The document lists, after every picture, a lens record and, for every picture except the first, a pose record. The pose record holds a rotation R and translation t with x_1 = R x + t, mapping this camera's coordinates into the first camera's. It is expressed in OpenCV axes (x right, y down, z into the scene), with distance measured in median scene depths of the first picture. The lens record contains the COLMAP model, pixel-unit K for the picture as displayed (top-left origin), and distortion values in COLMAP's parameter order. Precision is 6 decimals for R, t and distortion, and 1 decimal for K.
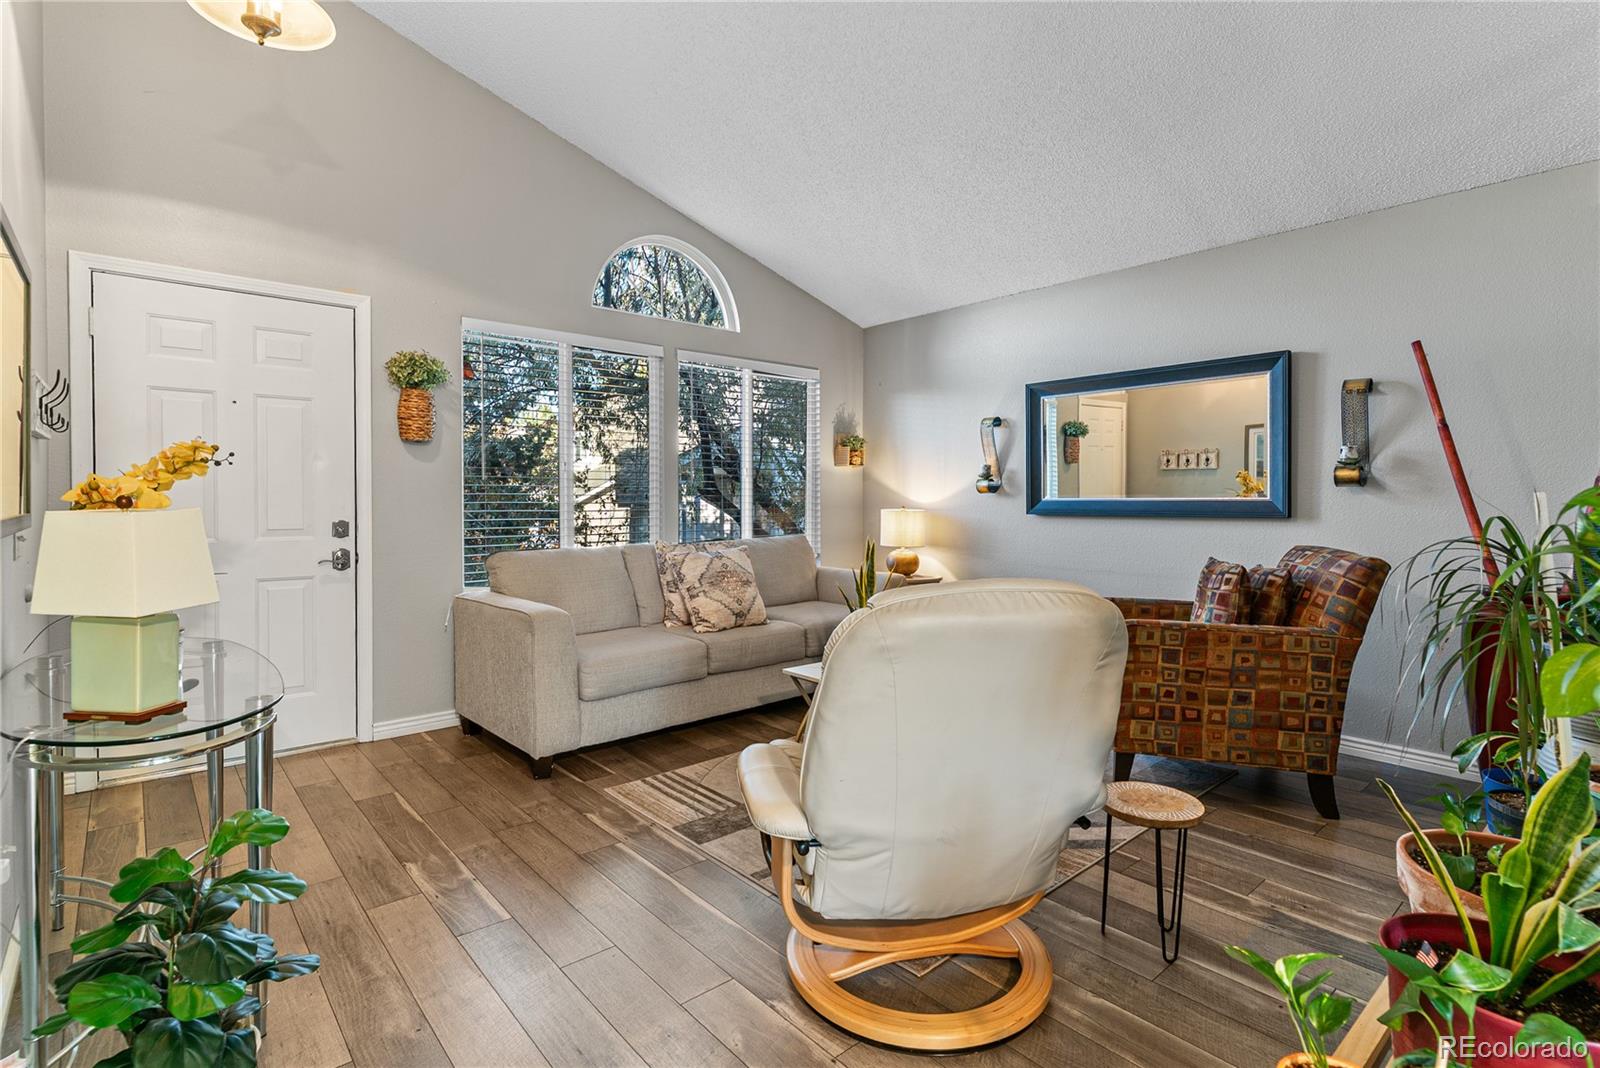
lens RADIAL K [[763.9, 0, 790.7], [0, 763.9, 503.7], [0, 0, 1]] dist [0.000344, -0.000027]
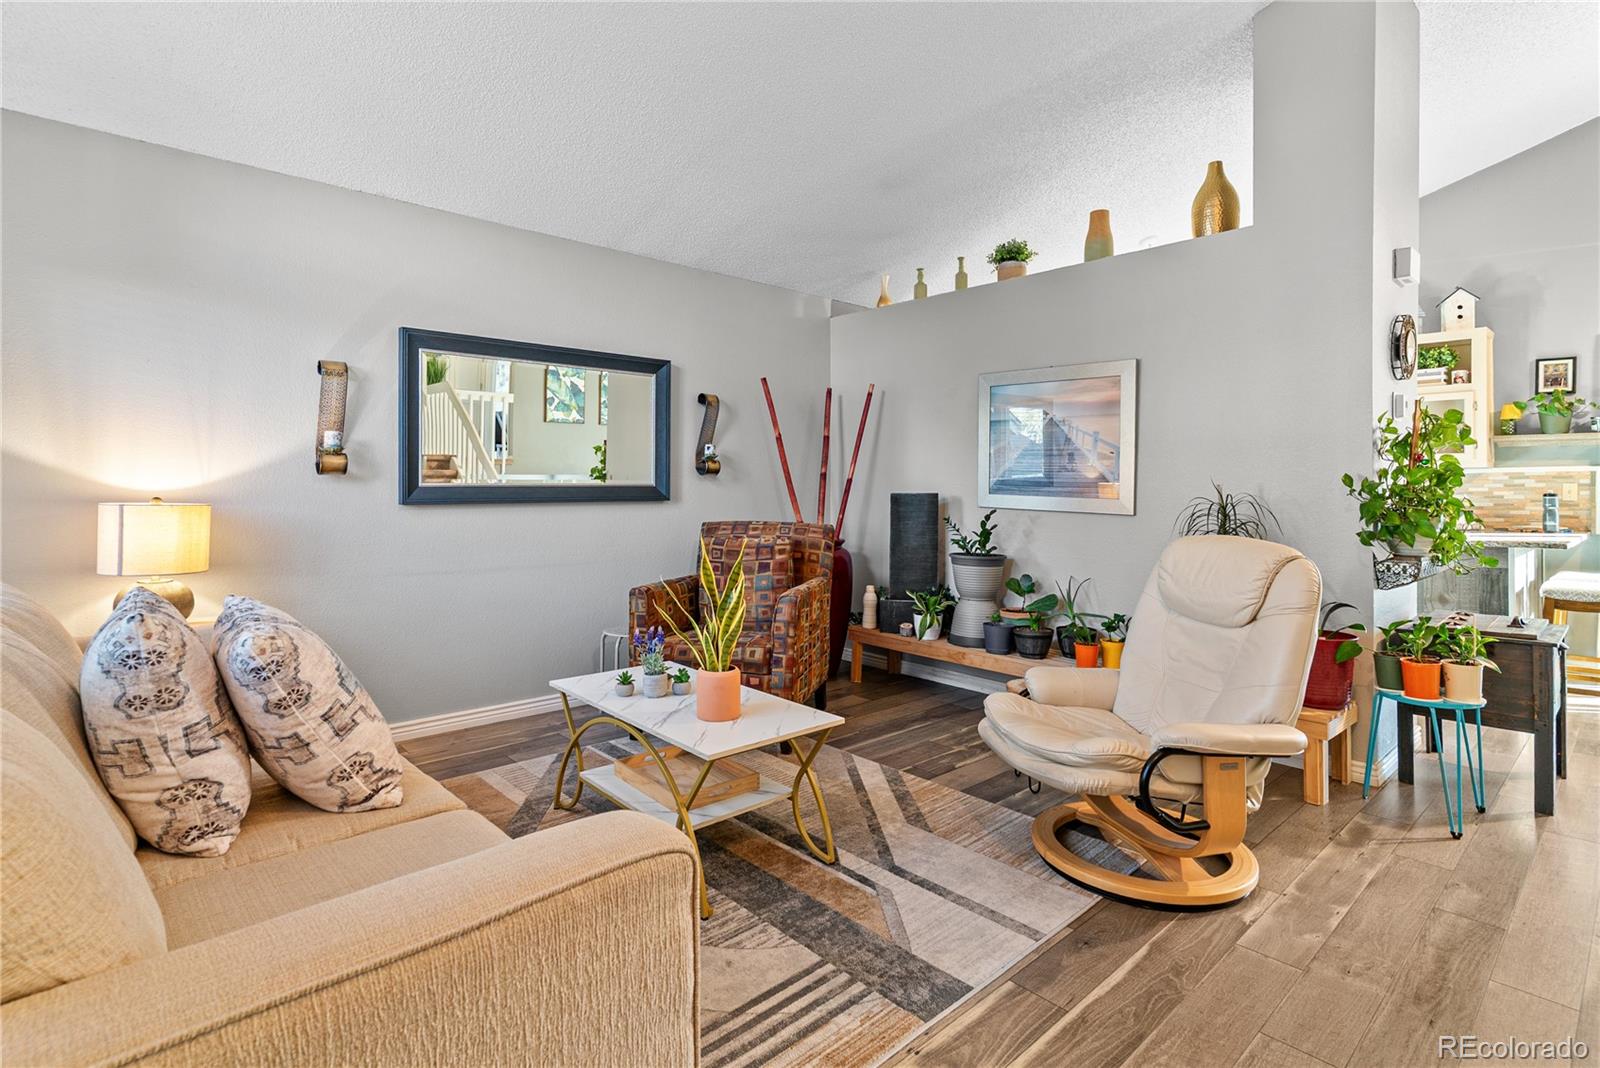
lens RADIAL K [[783.4, 0, 801.6], [0, 783.4, 482.0], [0, 0, 1]] dist [0.002268, -0.000382]
pose [[-0.026320, 0.004825, 0.999642, -0.681979], [0.005211, 0.999975, -0.004690, -0.004930], [-0.999640, 0.005086, -0.026345, 0.971781]]
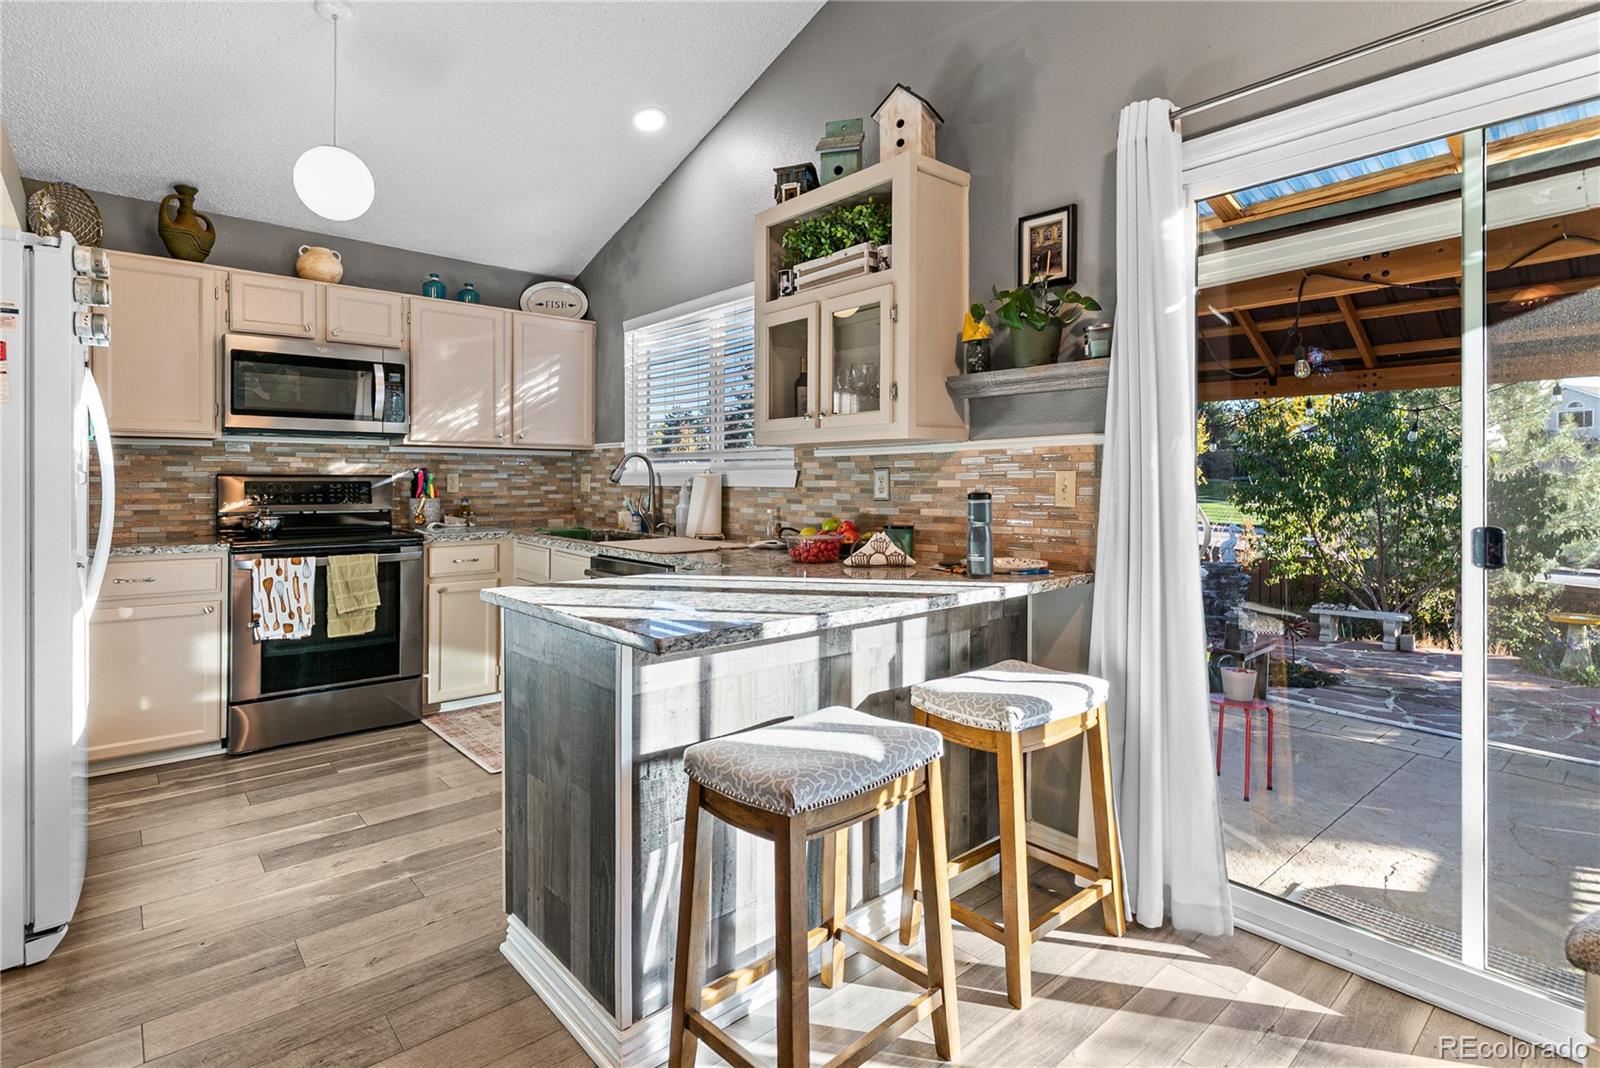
lens RADIAL K [[763.9, 0, 790.7], [0, 763.9, 503.7], [0, 0, 1]] dist [0.000344, -0.000027]
pose [[-0.008375, -0.028877, 0.999548, -0.648424], [0.007166, 0.999556, 0.028937, -0.004421], [-0.999939, 0.007405, -0.008164, 0.916288]]
